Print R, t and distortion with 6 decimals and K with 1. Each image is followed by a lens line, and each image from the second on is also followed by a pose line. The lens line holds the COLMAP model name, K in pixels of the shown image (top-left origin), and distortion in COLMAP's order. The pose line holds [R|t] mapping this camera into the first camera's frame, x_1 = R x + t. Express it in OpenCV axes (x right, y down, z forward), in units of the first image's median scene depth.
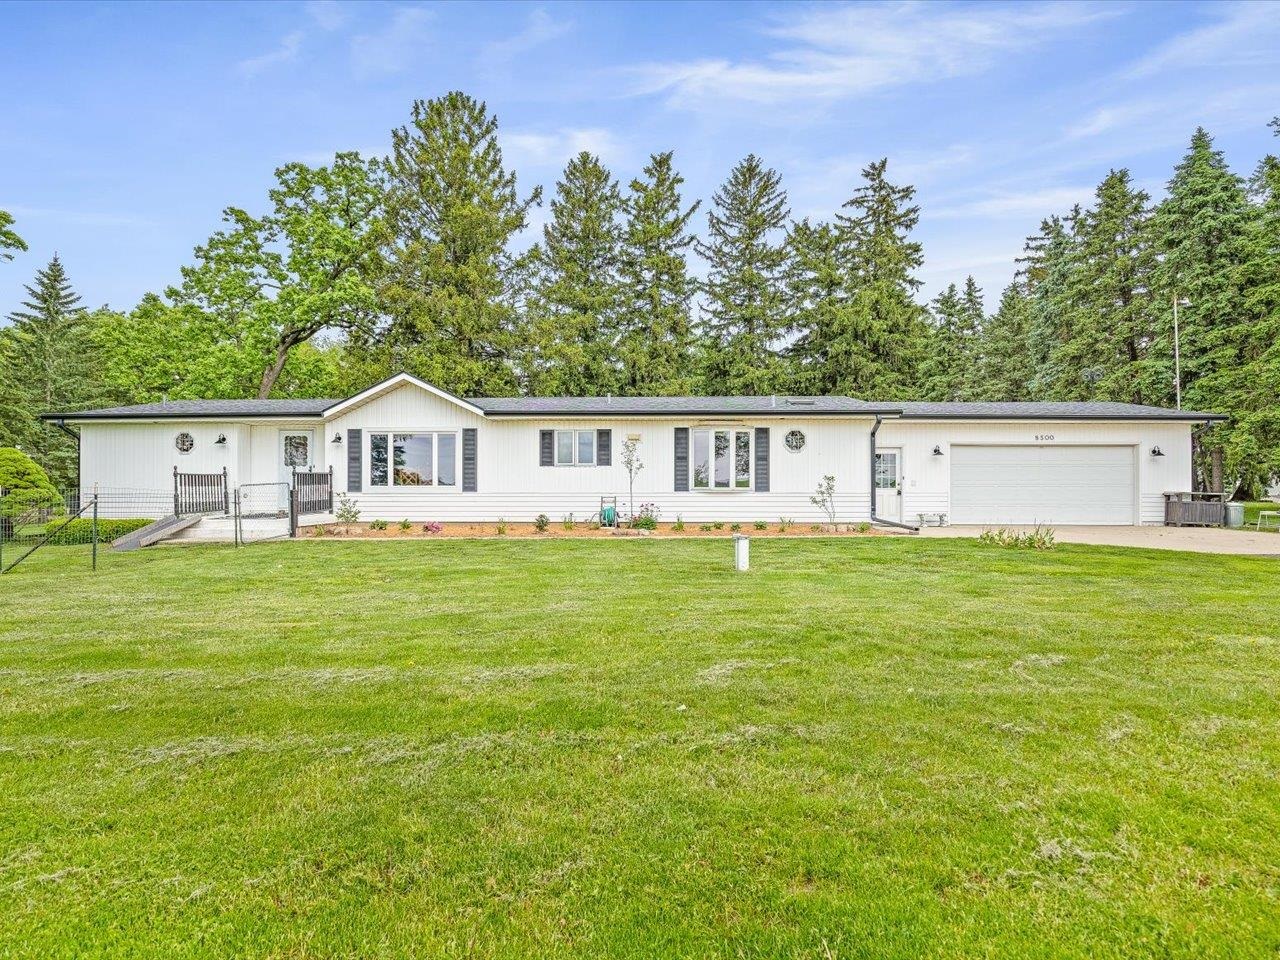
lens RADIAL K [[673.0, 0, 630.1], [0, 673.0, 477.9], [0, 0, 1]] dist [-0.008951, -0.000960]
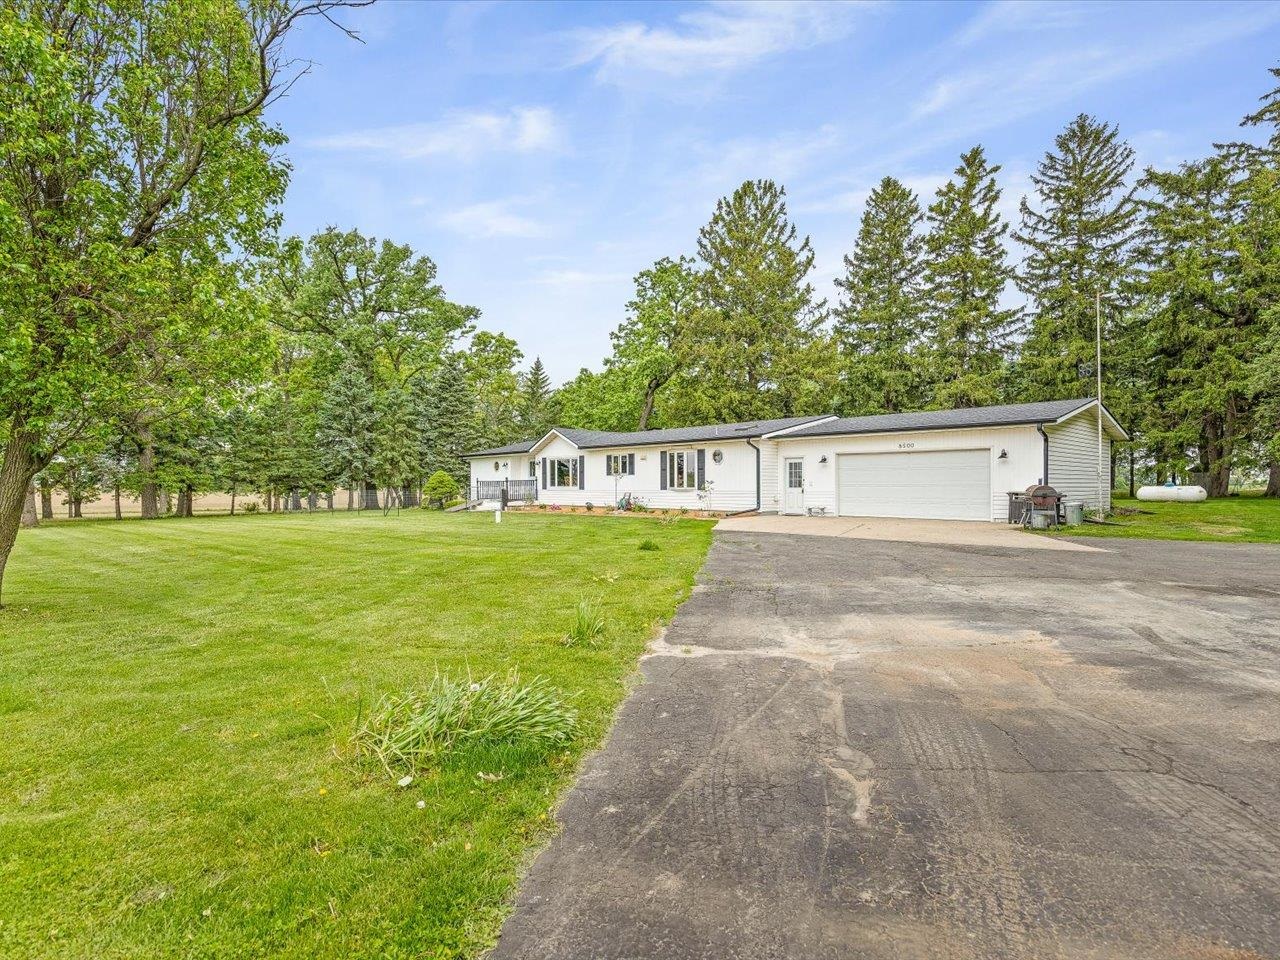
lens RADIAL K [[673.0, 0, 630.1], [0, 673.0, 477.9], [0, 0, 1]] dist [-0.008951, -0.000960]
pose [[0.706704, -0.010492, -0.707431, 1.158378], [0.016871, 0.999856, 0.002025, -0.013520], [0.707308, -0.013366, 0.706779, -0.212515]]
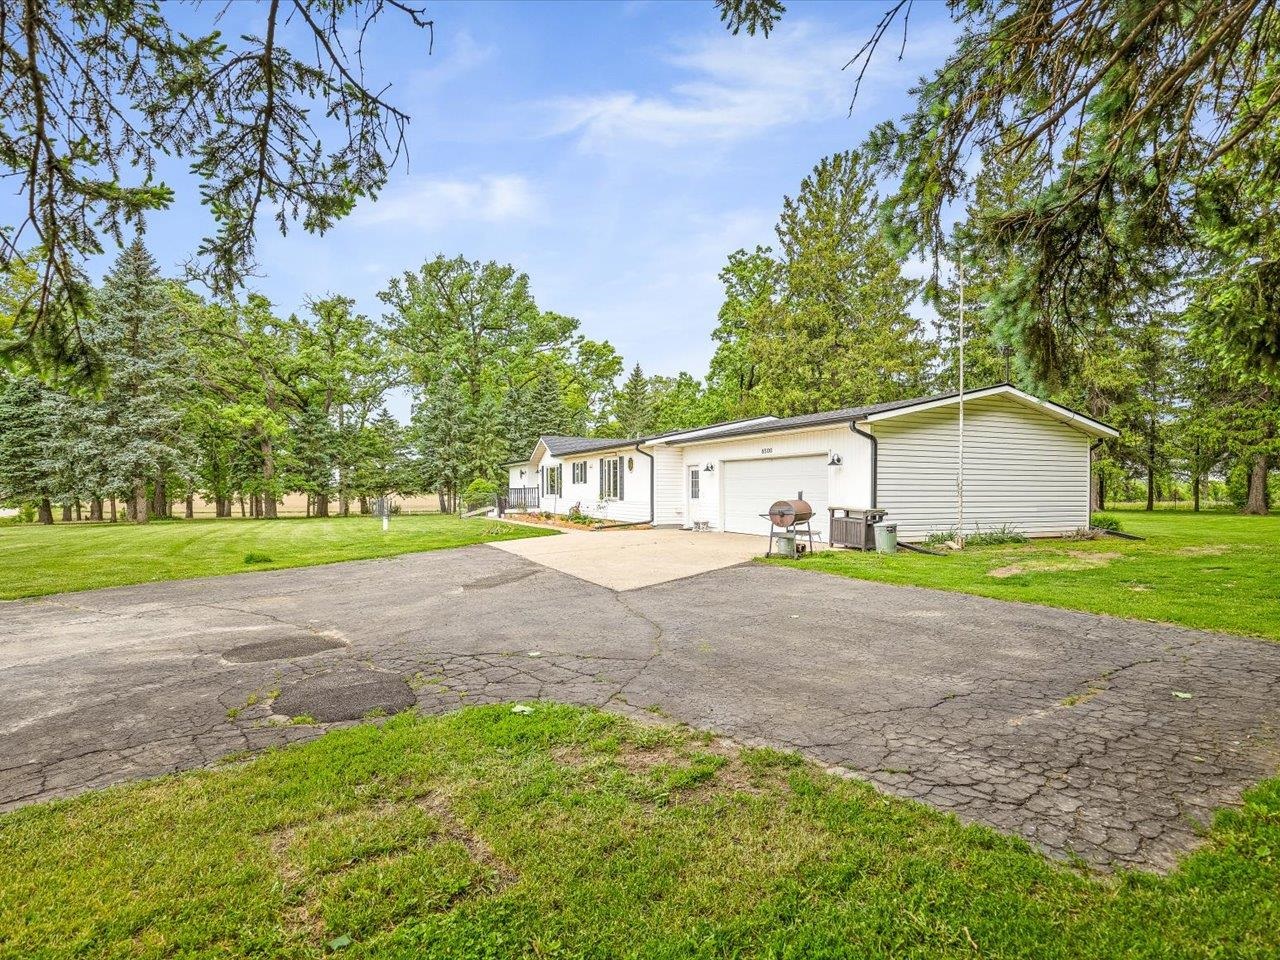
lens RADIAL K [[671.2, 0, 639.8], [0, 671.2, 493.8], [0, 0, 1]] dist [-0.002286, -0.000298]
pose [[0.449497, 0.004897, -0.893268, 1.491026], [0.017933, 0.999734, 0.014505, -0.012874], [0.893102, -0.022539, 0.449290, 0.369378]]
